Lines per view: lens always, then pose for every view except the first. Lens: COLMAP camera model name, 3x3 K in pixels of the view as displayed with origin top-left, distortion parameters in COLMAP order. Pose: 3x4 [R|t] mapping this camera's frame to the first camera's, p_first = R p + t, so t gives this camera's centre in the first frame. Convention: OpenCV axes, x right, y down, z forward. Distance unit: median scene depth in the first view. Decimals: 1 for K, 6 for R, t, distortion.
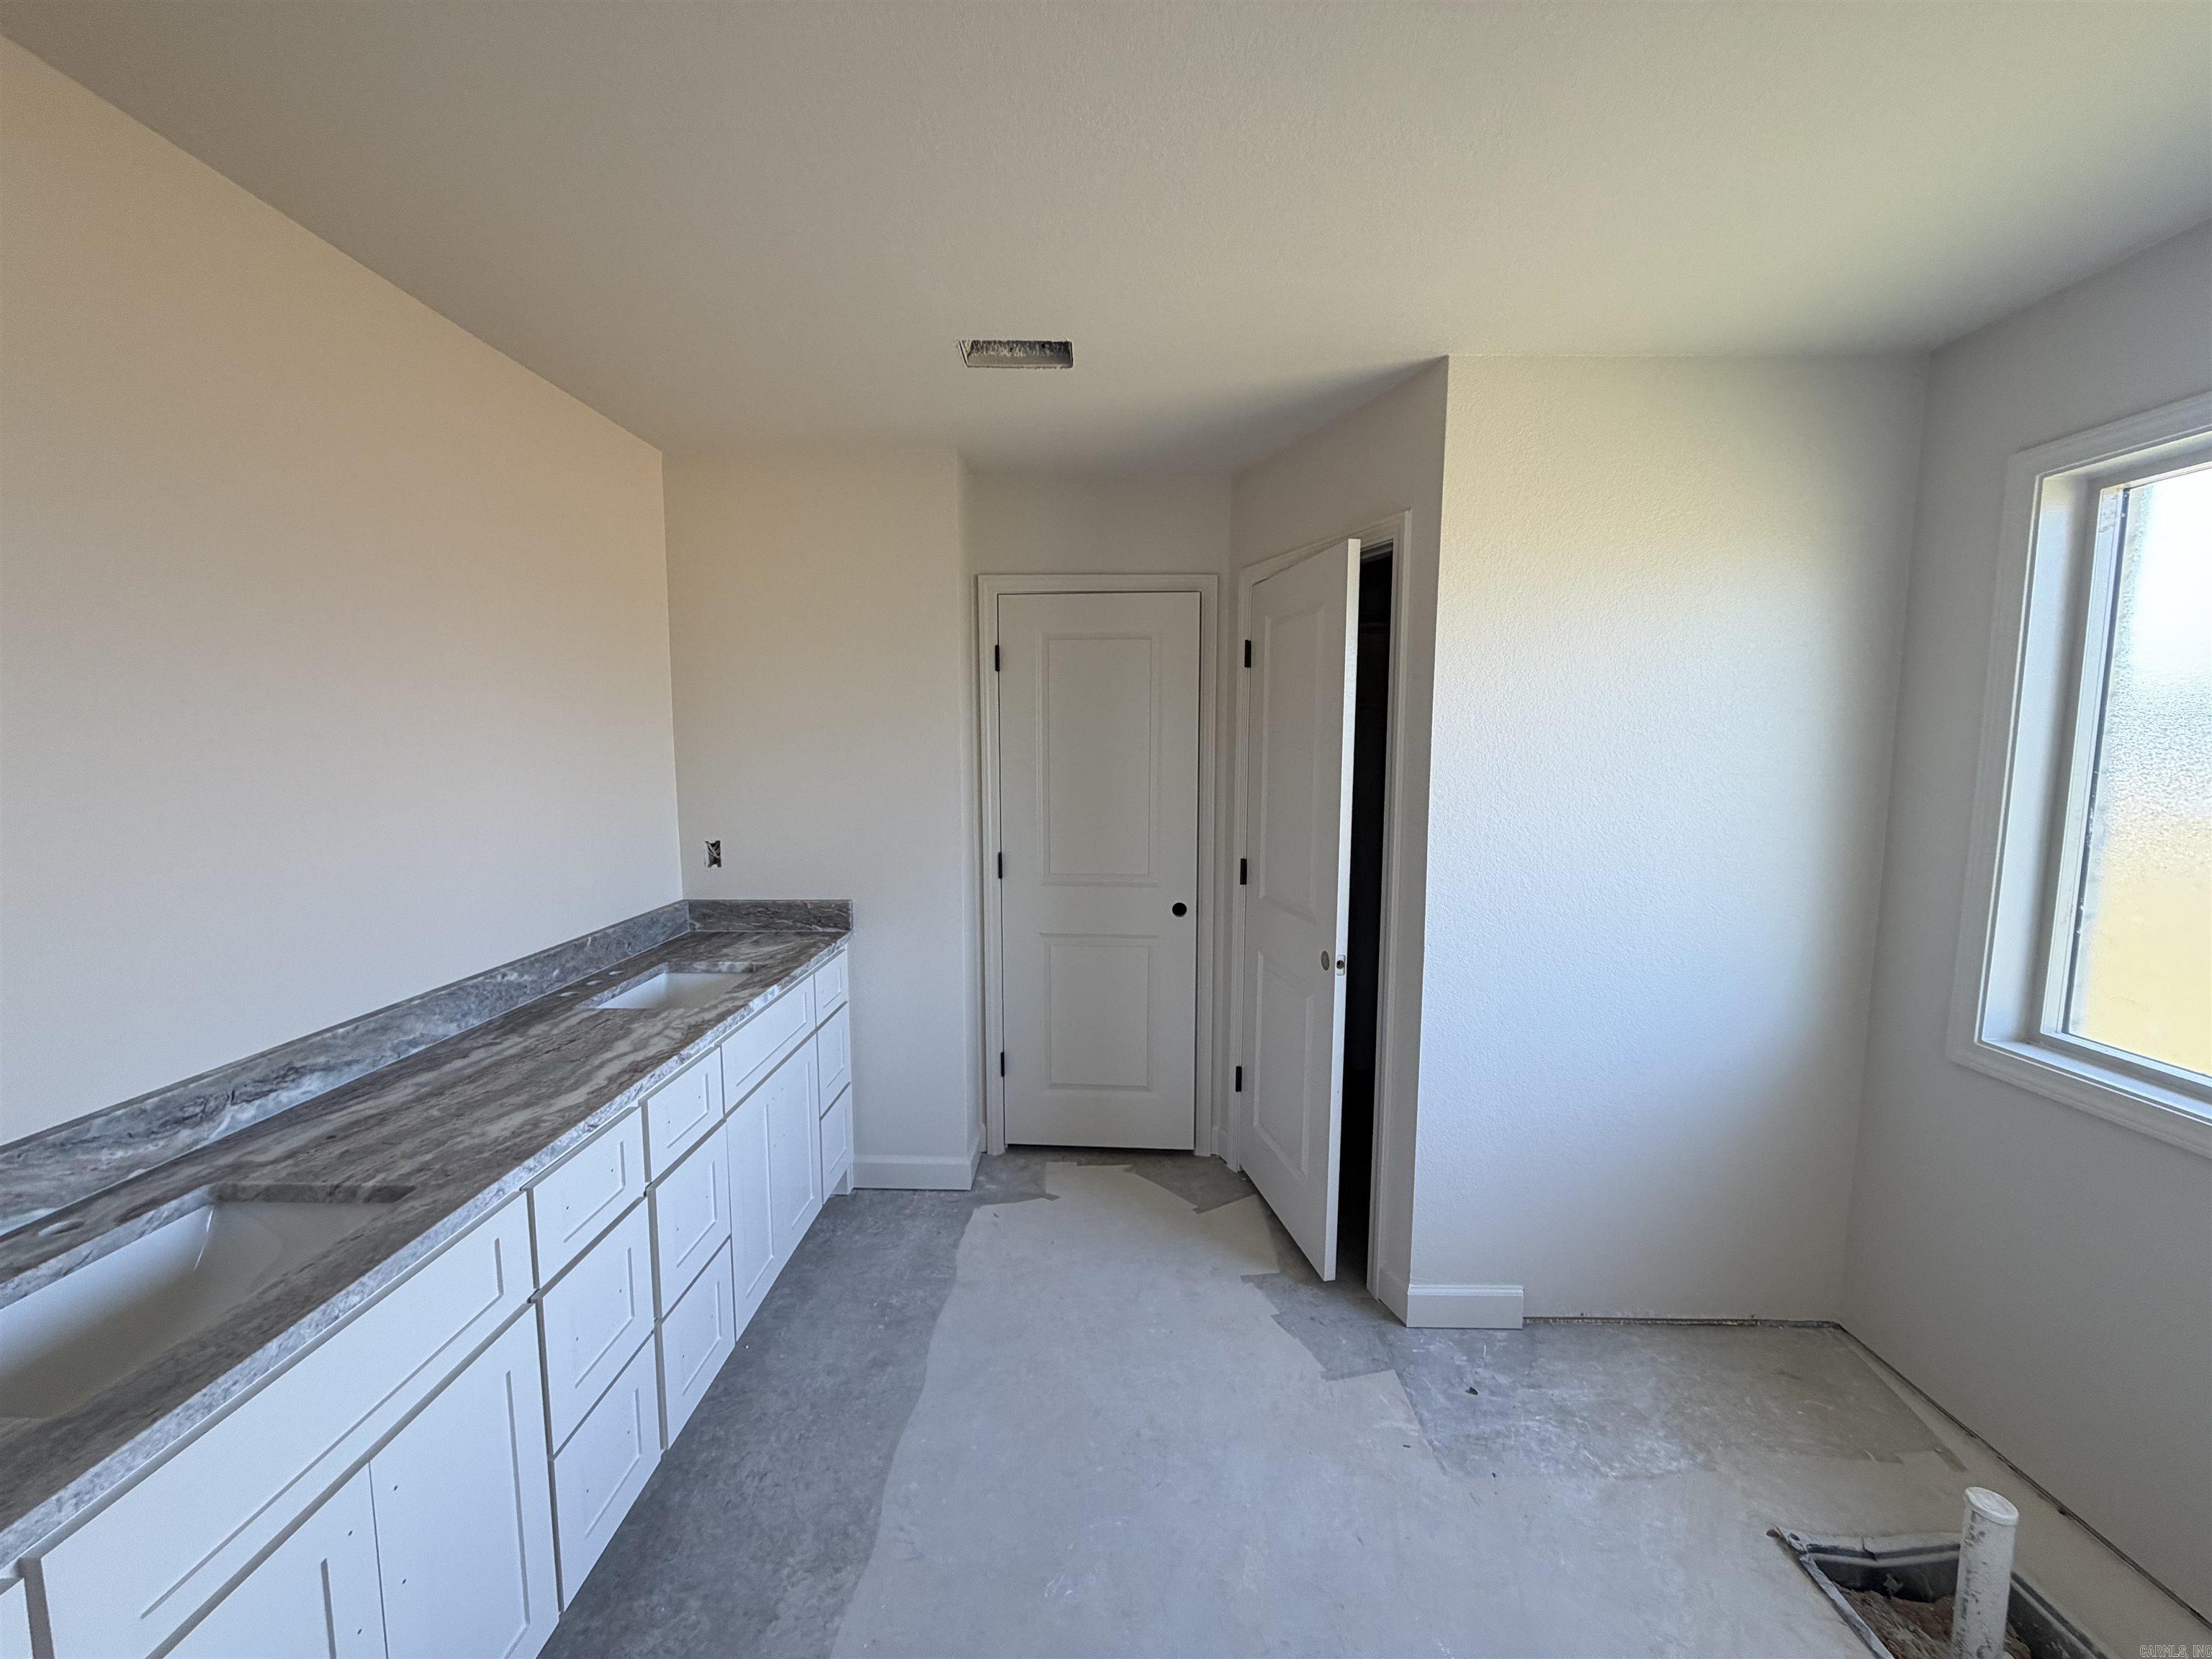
lens RADIAL K [[881.6, 0, 1100.7], [0, 881.6, 831.5], [0, 0, 1]] dist [-0.001184, 0.000163]
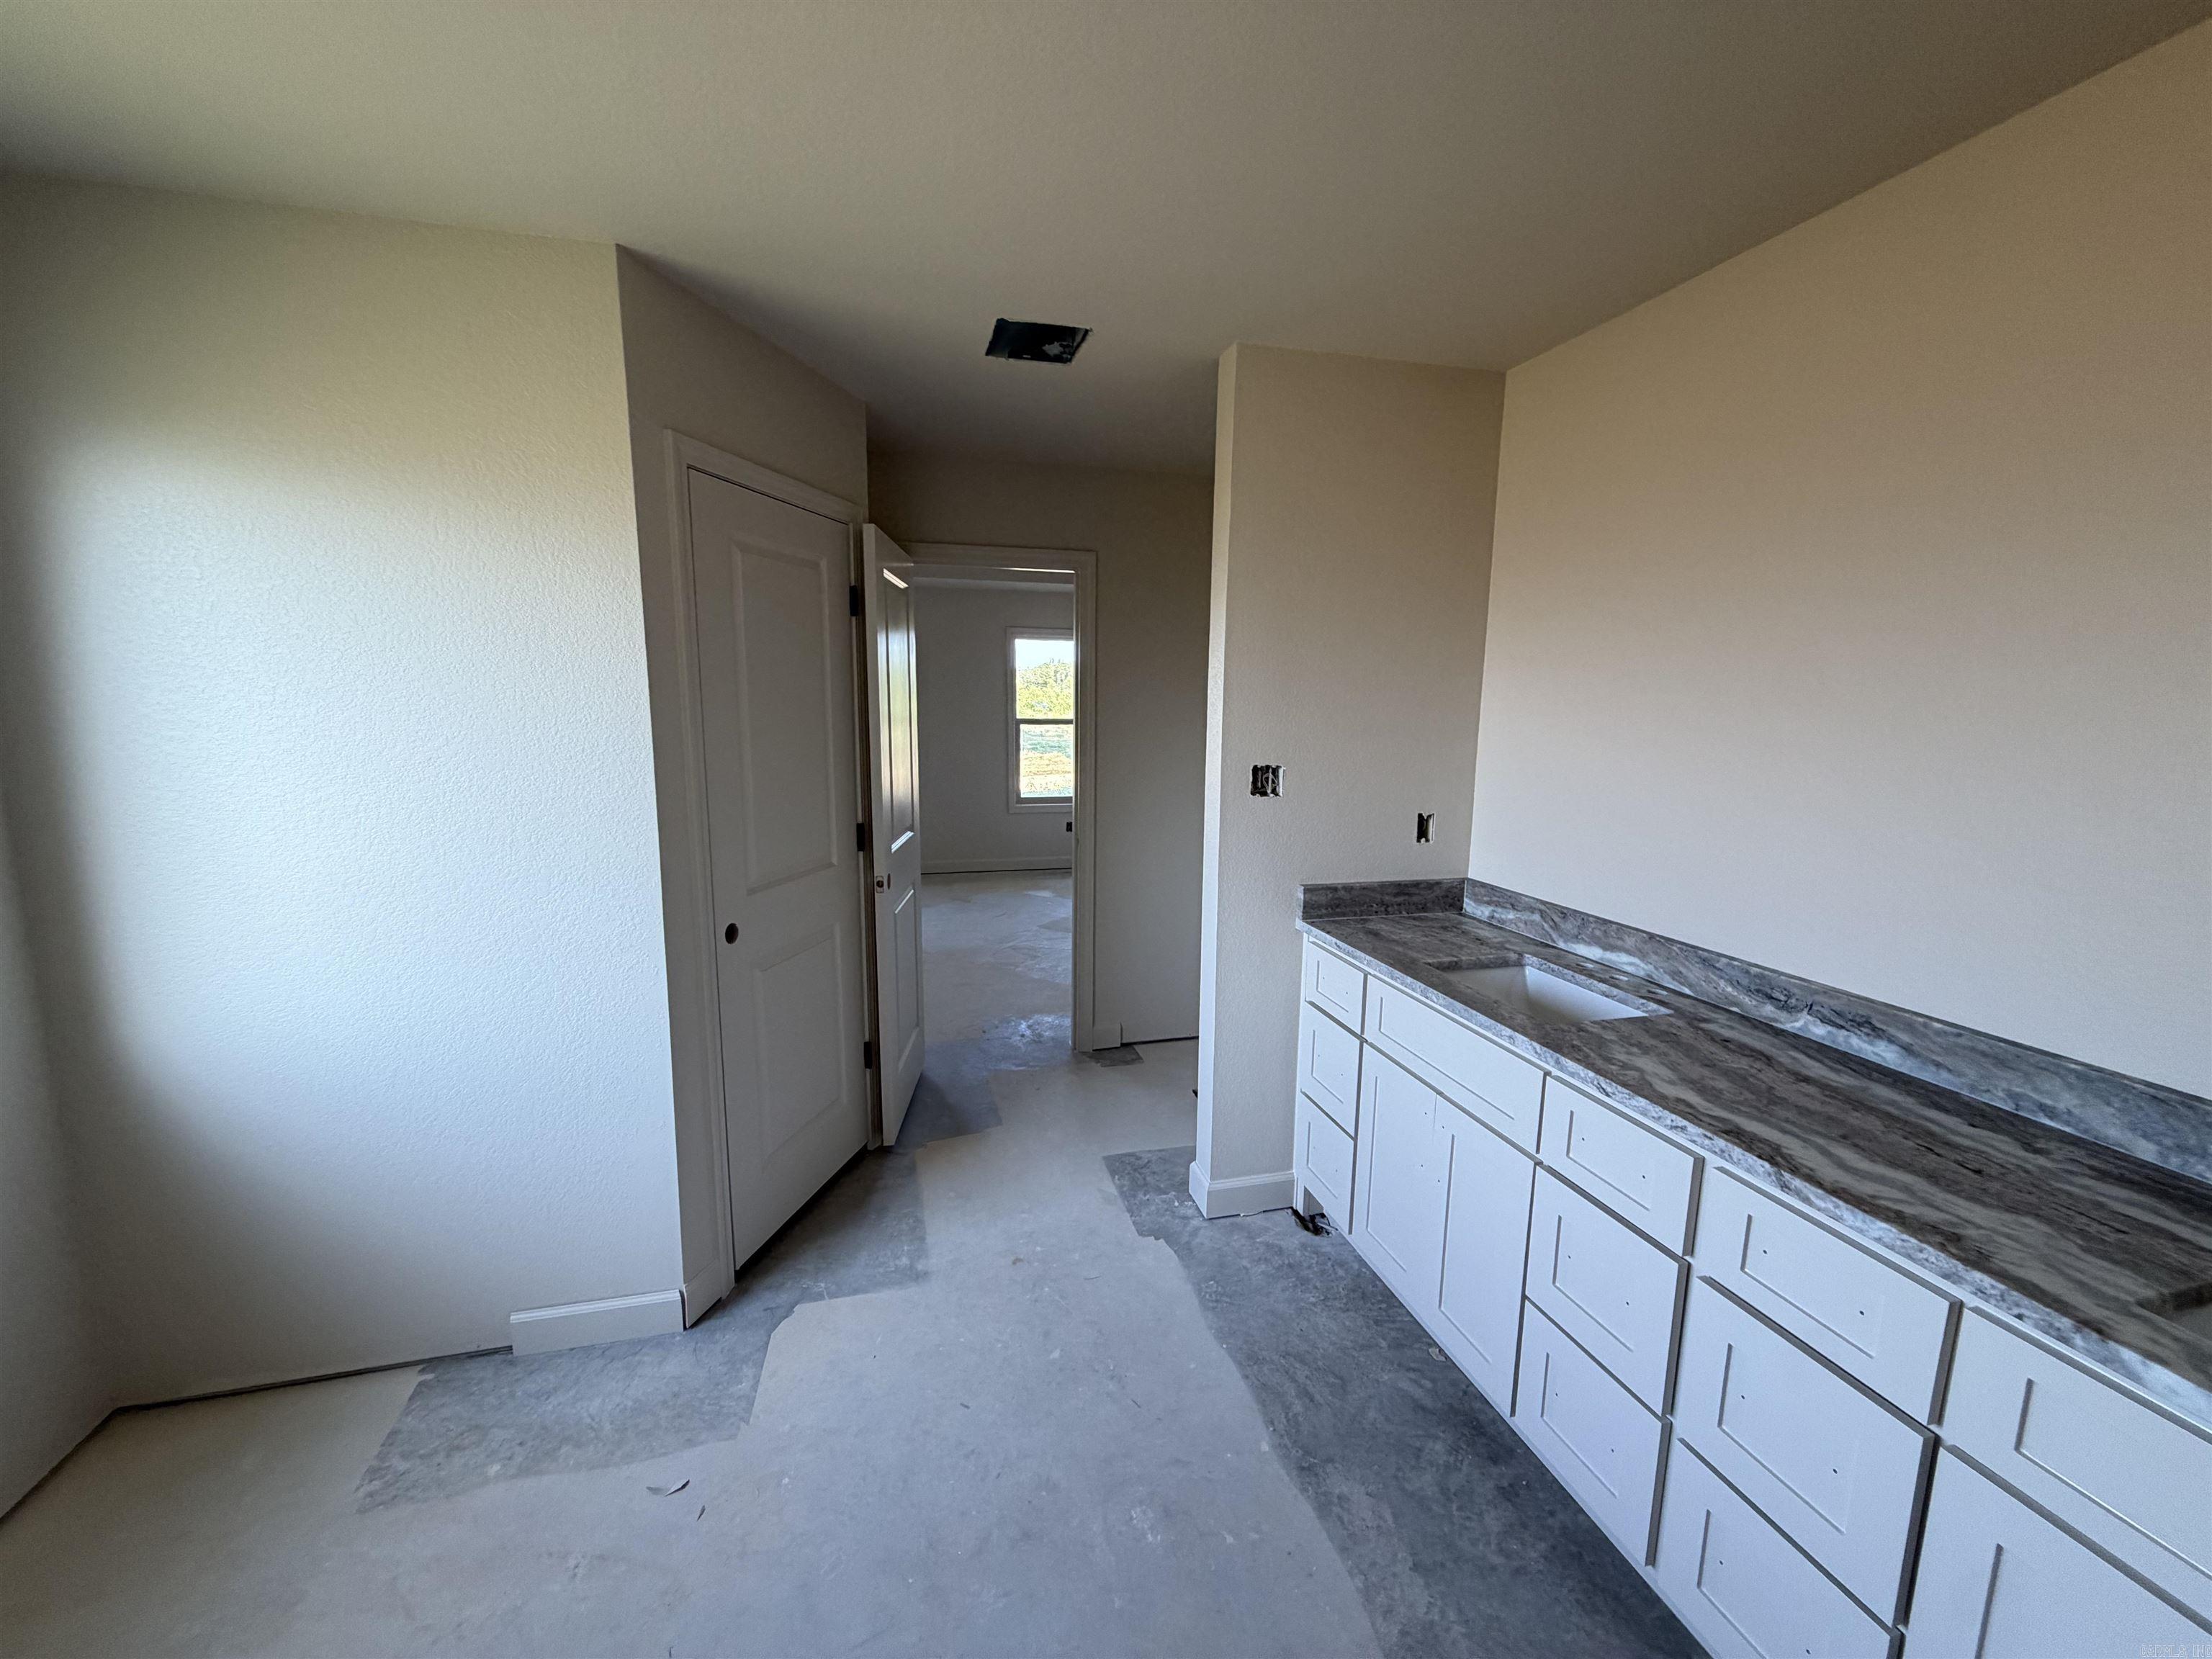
lens RADIAL K [[881.6, 0, 1101.1], [0, 881.6, 834.1], [0, 0, 1]] dist [-0.001184, 0.000163]
pose [[-0.962381, 0.029997, -0.270043, 0.223114], [-0.038800, 0.968527, 0.245864, -0.162271], [0.268919, 0.247093, -0.930928, 1.608111]]
